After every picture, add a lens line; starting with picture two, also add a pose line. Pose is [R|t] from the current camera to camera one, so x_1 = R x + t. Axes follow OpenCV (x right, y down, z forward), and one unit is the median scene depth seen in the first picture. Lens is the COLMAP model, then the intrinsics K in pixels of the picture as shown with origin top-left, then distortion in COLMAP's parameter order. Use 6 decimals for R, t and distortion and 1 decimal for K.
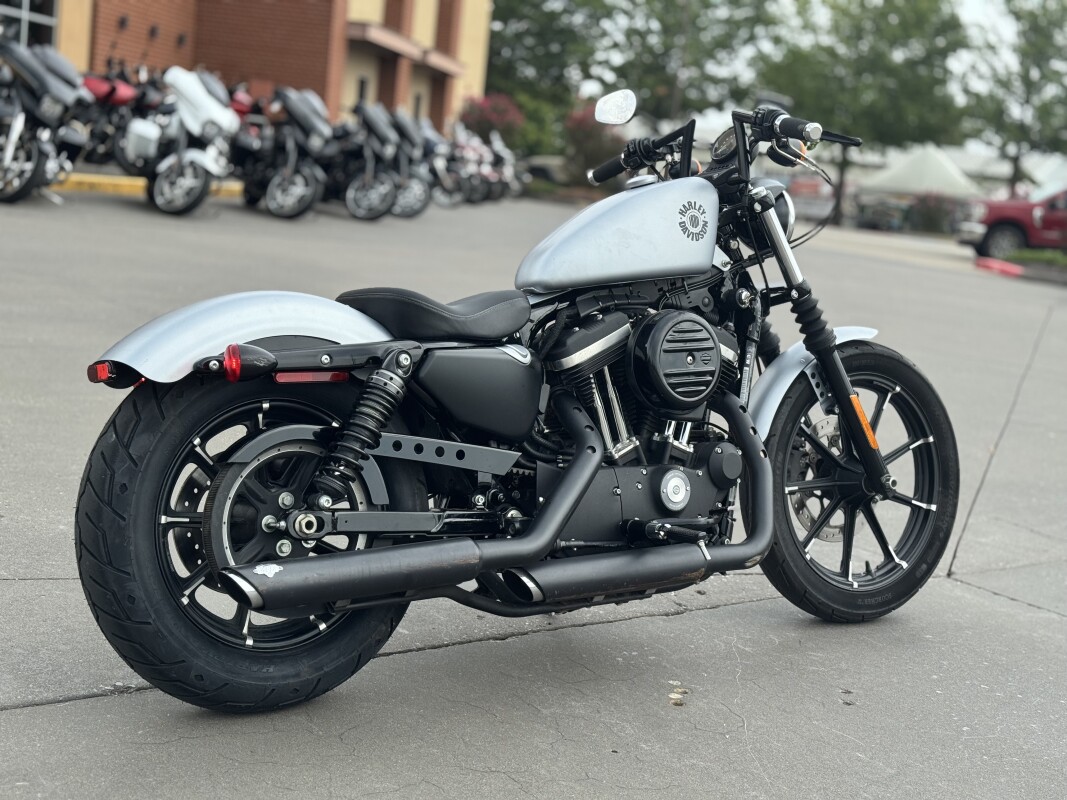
lens RADIAL K [[1475.3, 0, 533.5], [0, 1475.3, 400.0], [0, 0, 1]] dist [0.141909, -0.051277]
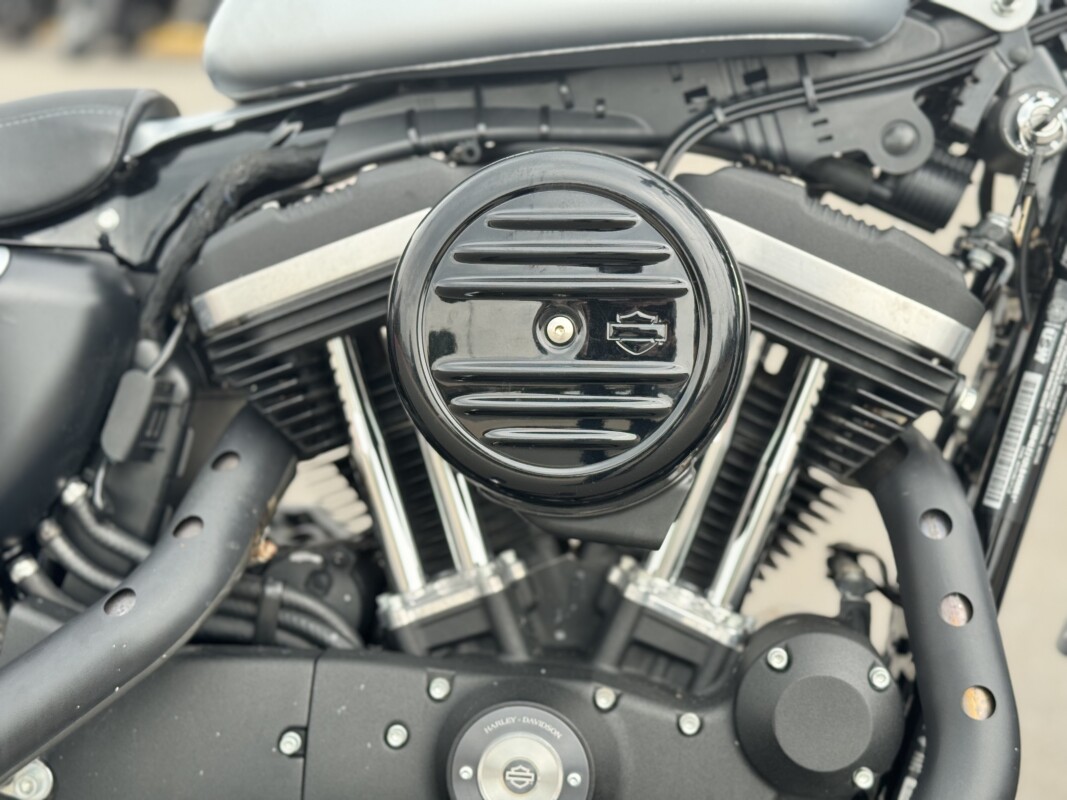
lens RADIAL K [[1475.3, 0, 533.5], [0, 1475.3, 400.0], [0, 0, 1]] dist [0.141909, -0.051277]
pose [[0.766019, 0.097856, -0.635325, 0.267044], [-0.067563, 0.995127, 0.071812, -0.032305], [0.639257, -0.012085, 0.768898, 0.756580]]
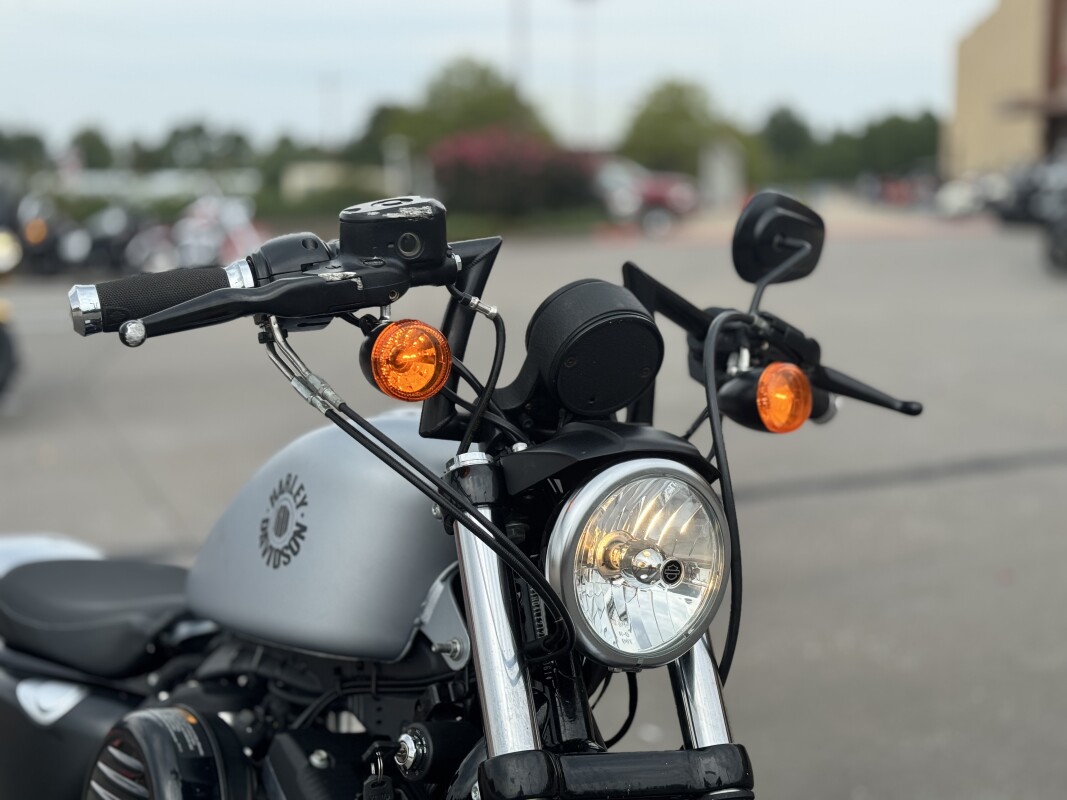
lens RADIAL K [[1475.3, 0, 533.5], [0, 1475.3, 400.0], [0, 0, 1]] dist [0.141909, -0.051277]
pose [[-0.014273, 0.027245, -0.999527, 0.526084], [-0.145068, 0.988996, 0.029029, -0.177038], [0.989319, 0.145414, -0.010163, 1.068823]]
